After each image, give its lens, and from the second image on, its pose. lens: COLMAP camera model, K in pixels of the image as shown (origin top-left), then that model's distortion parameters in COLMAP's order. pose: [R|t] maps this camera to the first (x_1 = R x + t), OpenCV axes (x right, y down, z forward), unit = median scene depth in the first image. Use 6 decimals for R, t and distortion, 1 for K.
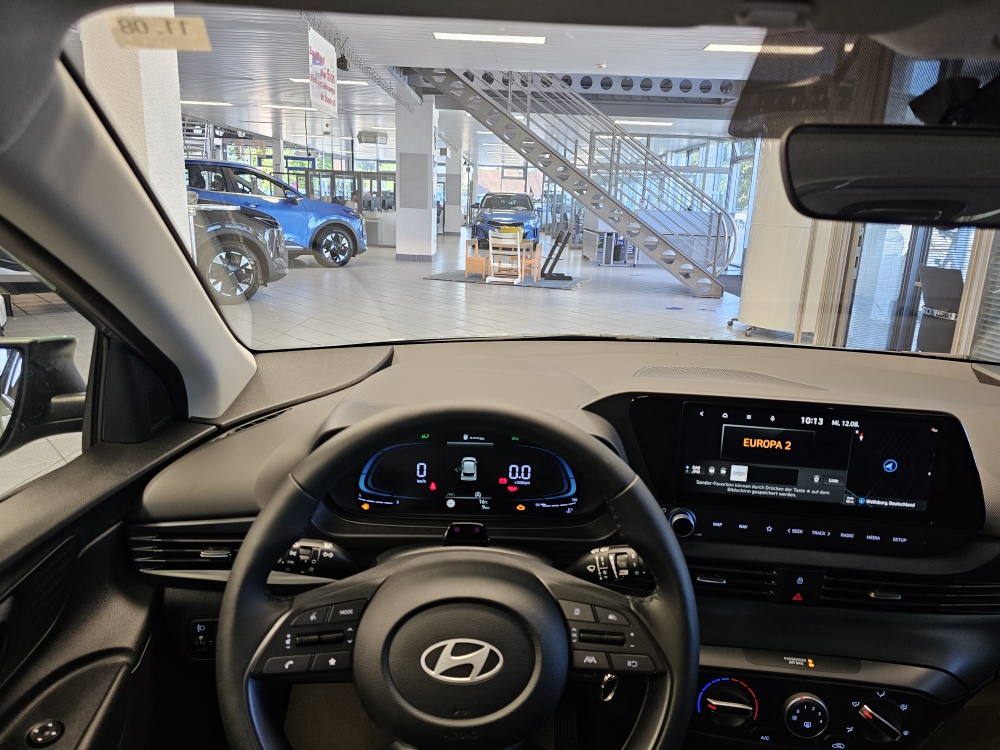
lens RADIAL K [[672.7, 0, 504.4], [0, 672.7, 365.0], [0, 0, 1]] dist [0.073483, -0.072637]
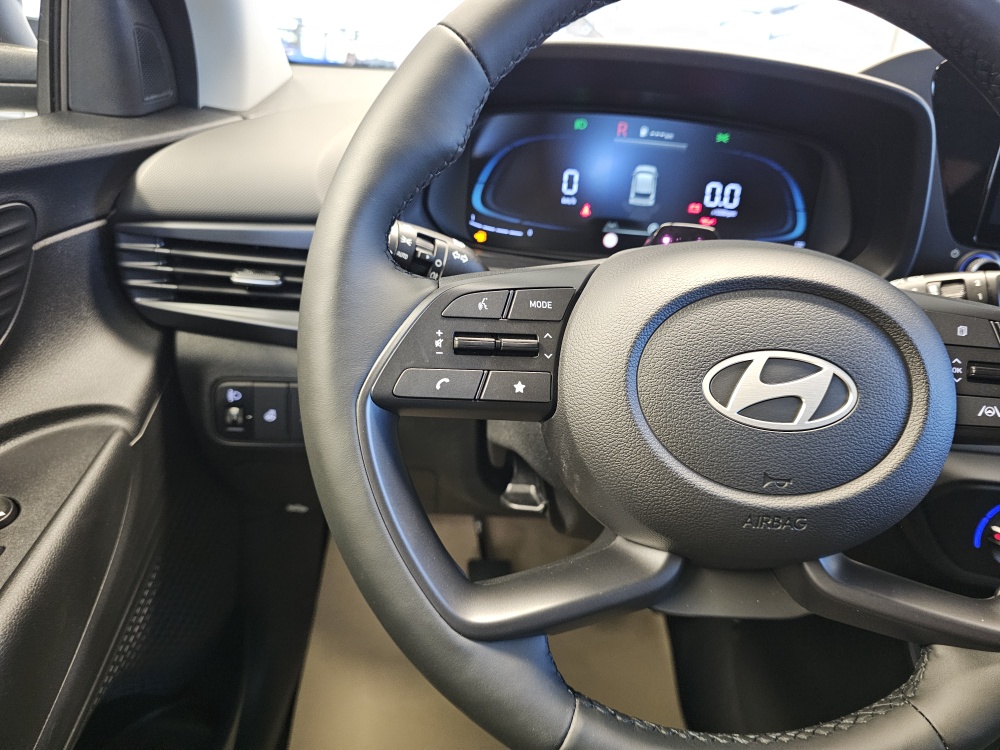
lens RADIAL K [[695.7, 0, 509.0], [0, 695.7, 378.9], [0, 0, 1]] dist [0.031331, -0.039569]
pose [[0.998818, 0.044277, 0.020067, -0.186153], [-0.046966, 0.985447, 0.163368, 0.234064], [-0.012542, -0.164118, 0.986361, 0.324204]]
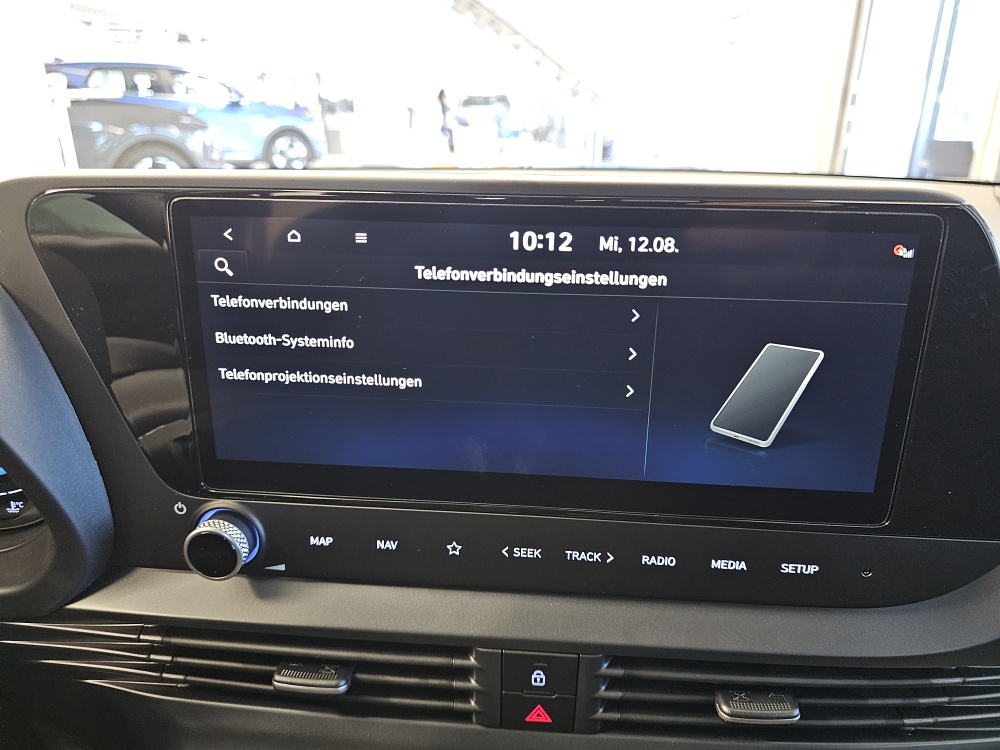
lens RADIAL K [[693.3, 0, 498.3], [0, 693.3, 367.9], [0, 0, 1]] dist [0.025874, -0.045535]
pose [[0.999386, -0.034291, -0.007226, 0.398884], [0.034913, 0.992067, 0.120764, 0.094055], [0.003027, -0.120942, 0.992655, 0.607997]]
